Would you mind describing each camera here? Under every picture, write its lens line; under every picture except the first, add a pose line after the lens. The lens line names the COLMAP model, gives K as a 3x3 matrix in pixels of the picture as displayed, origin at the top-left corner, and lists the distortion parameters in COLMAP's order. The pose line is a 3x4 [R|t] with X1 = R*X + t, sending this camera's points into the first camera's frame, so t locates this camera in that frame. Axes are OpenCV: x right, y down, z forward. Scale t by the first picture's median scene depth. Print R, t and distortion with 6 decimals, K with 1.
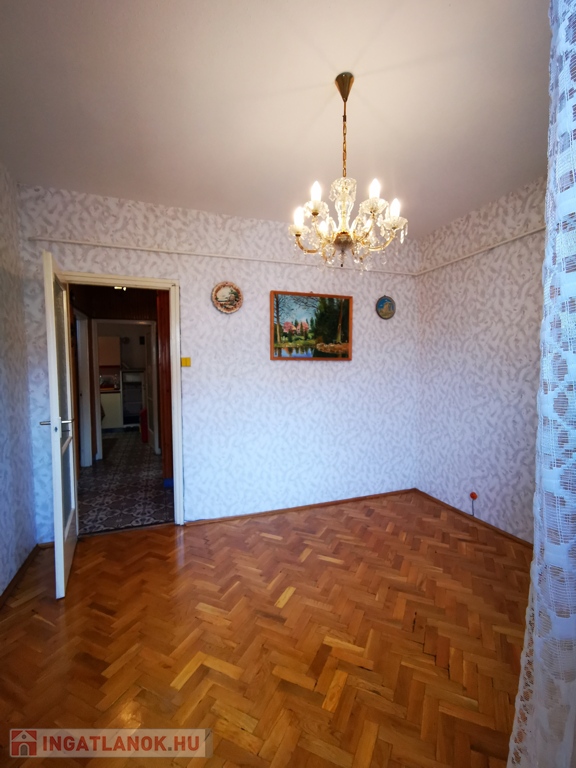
lens RADIAL K [[350.1, 0, 283.7], [0, 350.1, 384.9], [0, 0, 1]] dist [-0.000320, 0.001247]
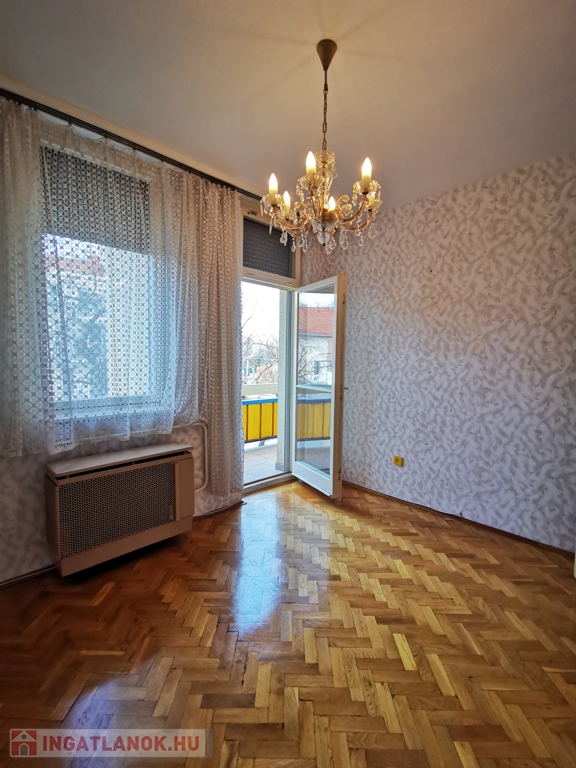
lens RADIAL K [[356.3, 0, 297.5], [0, 356.3, 384.5], [0, 0, 1]] dist [0.001444, -0.001087]
pose [[-0.892318, 0.029132, -0.450465, 0.351311], [-0.034802, 0.990505, 0.132995, -0.043042], [0.450063, 0.134351, -0.882833, 0.963843]]
